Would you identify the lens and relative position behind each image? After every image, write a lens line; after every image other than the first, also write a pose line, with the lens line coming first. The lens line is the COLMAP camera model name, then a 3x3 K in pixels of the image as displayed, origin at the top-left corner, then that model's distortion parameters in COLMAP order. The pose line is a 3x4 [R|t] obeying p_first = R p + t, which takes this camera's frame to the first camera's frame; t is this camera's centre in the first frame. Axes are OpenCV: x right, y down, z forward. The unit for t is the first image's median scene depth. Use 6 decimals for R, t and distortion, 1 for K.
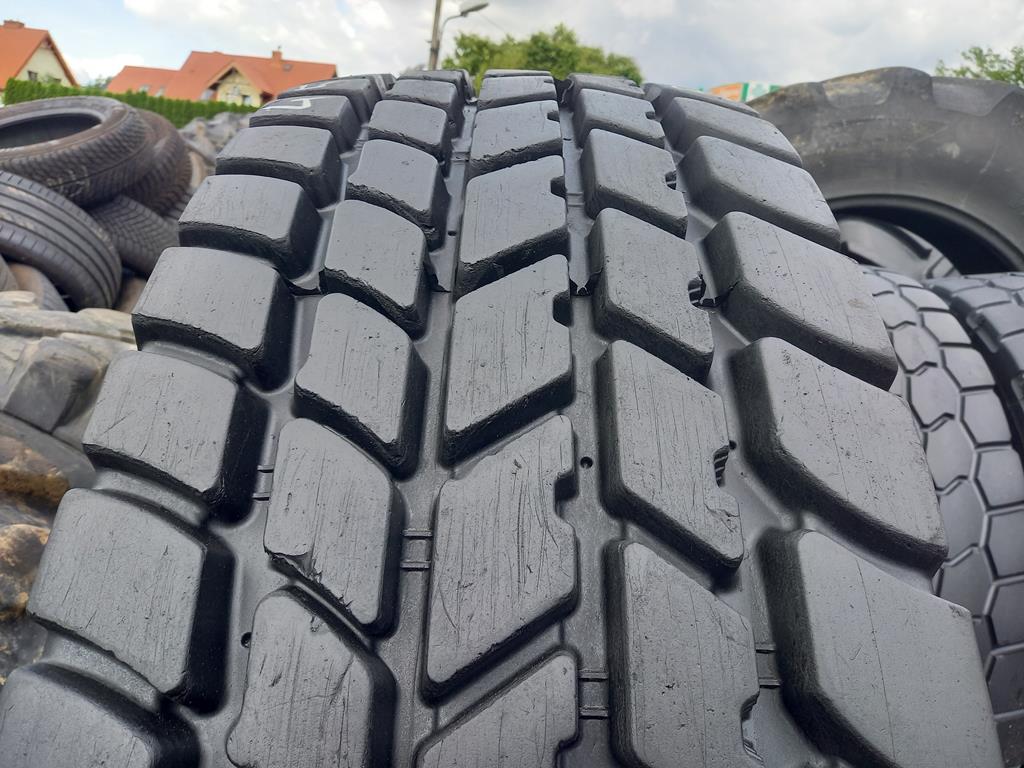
lens RADIAL K [[788.8, 0, 510.8], [0, 788.8, 368.8], [0, 0, 1]] dist [0.055381, -0.098995]
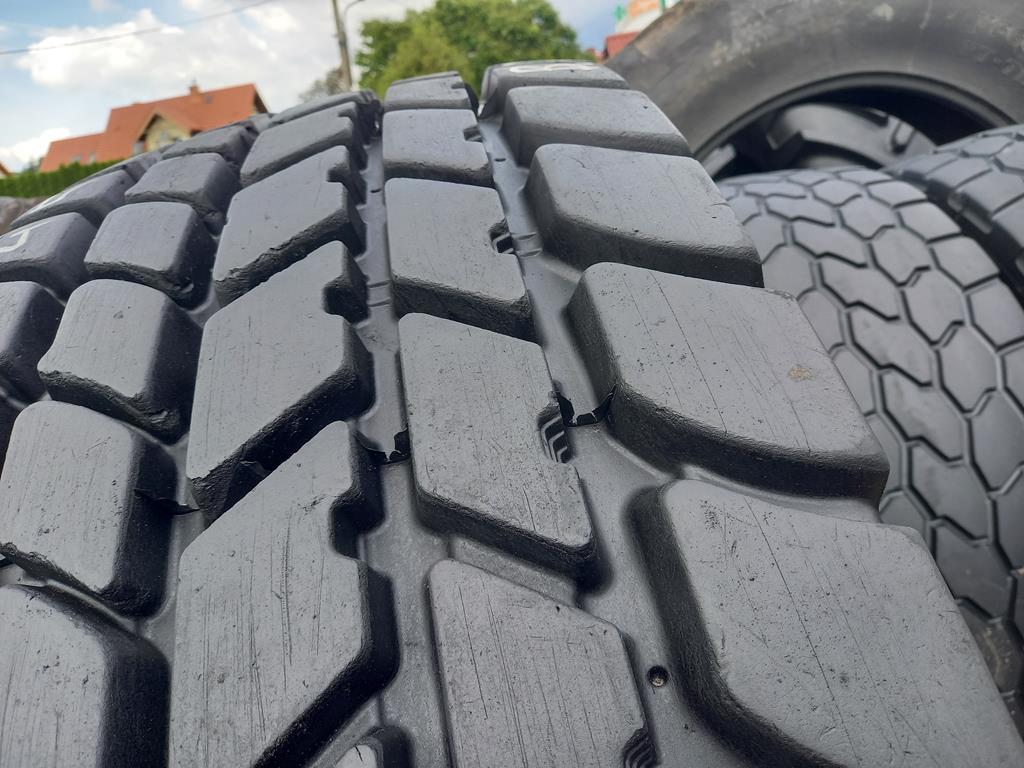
lens RADIAL K [[802.2, 0, 497.0], [0, 802.2, 359.3], [0, 0, 1]] dist [0.048157, -0.105922]
pose [[0.964921, -0.262003, -0.016794, 0.223895], [0.262359, 0.964657, 0.024574, -0.185404], [0.009762, -0.028118, 0.999557, 0.364901]]
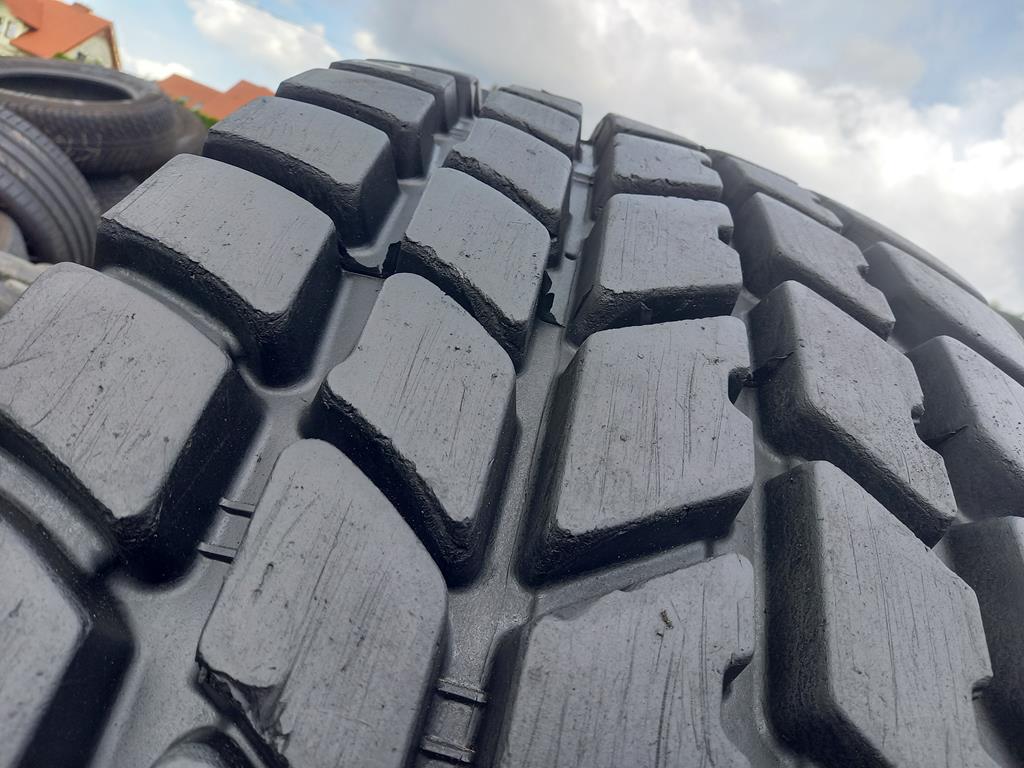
lens RADIAL K [[788.8, 0, 510.8], [0, 788.8, 368.8], [0, 0, 1]] dist [0.055381, -0.098995]
pose [[0.959926, 0.277740, 0.037441, -0.148228], [-0.270367, 0.952936, -0.137164, 0.048699], [-0.073775, 0.121545, 0.989840, 0.353766]]
